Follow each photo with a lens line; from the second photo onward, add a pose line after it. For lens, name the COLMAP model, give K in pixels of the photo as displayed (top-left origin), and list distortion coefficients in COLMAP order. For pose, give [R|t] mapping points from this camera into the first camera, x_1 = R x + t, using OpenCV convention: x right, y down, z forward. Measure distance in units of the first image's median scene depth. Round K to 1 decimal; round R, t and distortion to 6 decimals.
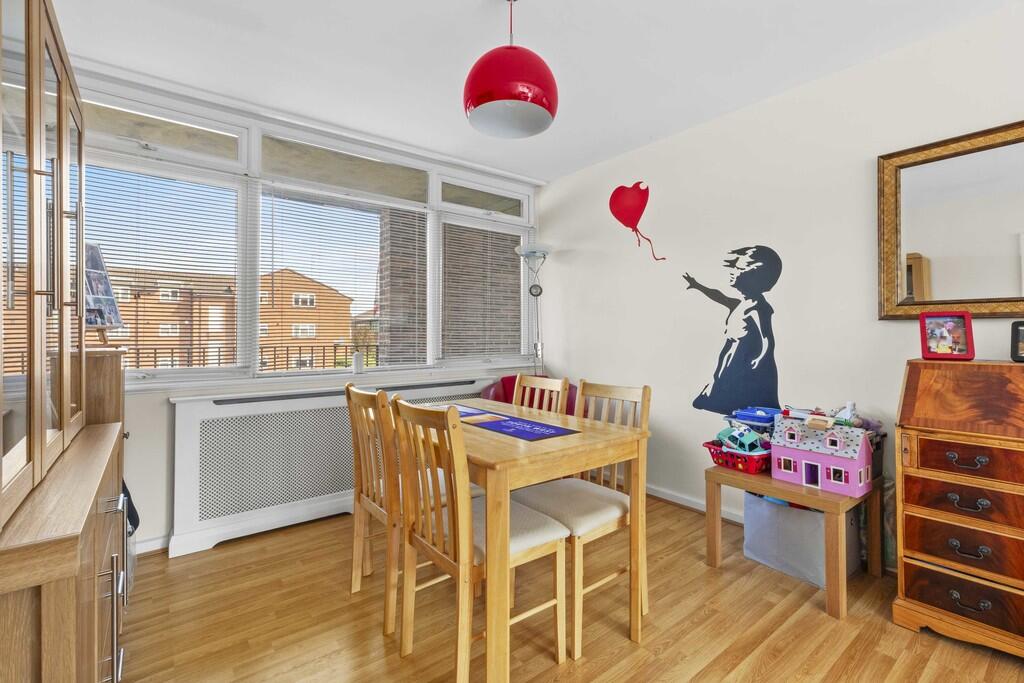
lens RADIAL K [[460.4, 0, 510.9], [0, 460.4, 334.0], [0, 0, 1]] dist [-0.001655, 0.000092]
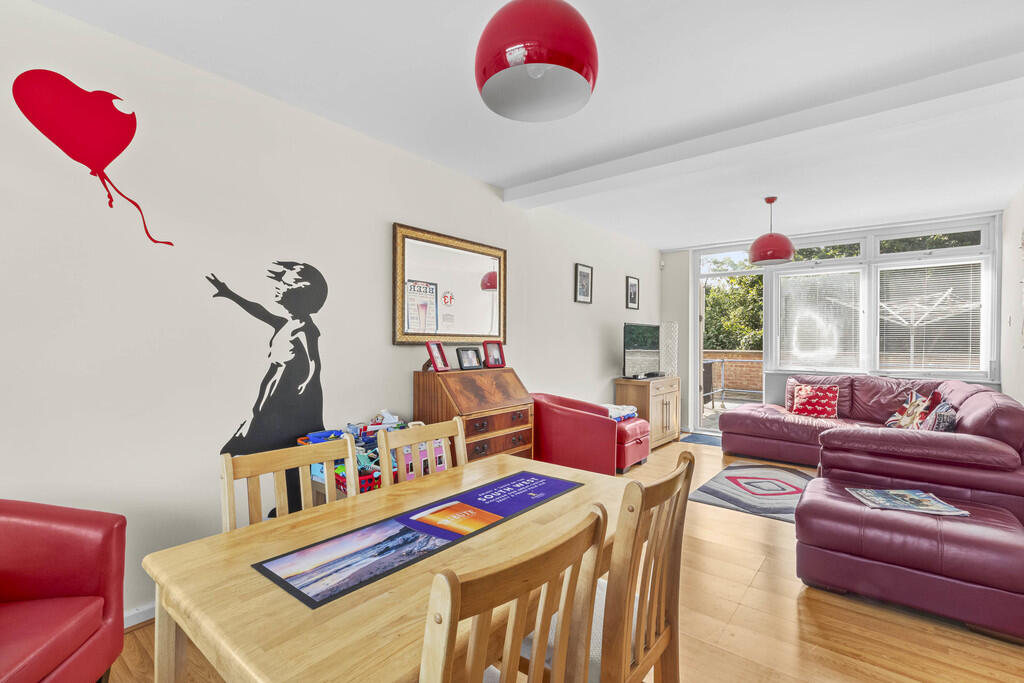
lens RADIAL K [[460.4, 0, 511.9], [0, 460.4, 345.2], [0, 0, 1]] dist [-0.001655, 0.000092]
pose [[-0.219528, -0.010474, 0.975550, -0.470090], [-0.010371, 0.999911, 0.008402, -0.035678], [-0.975551, -0.008273, -0.219617, 0.774823]]
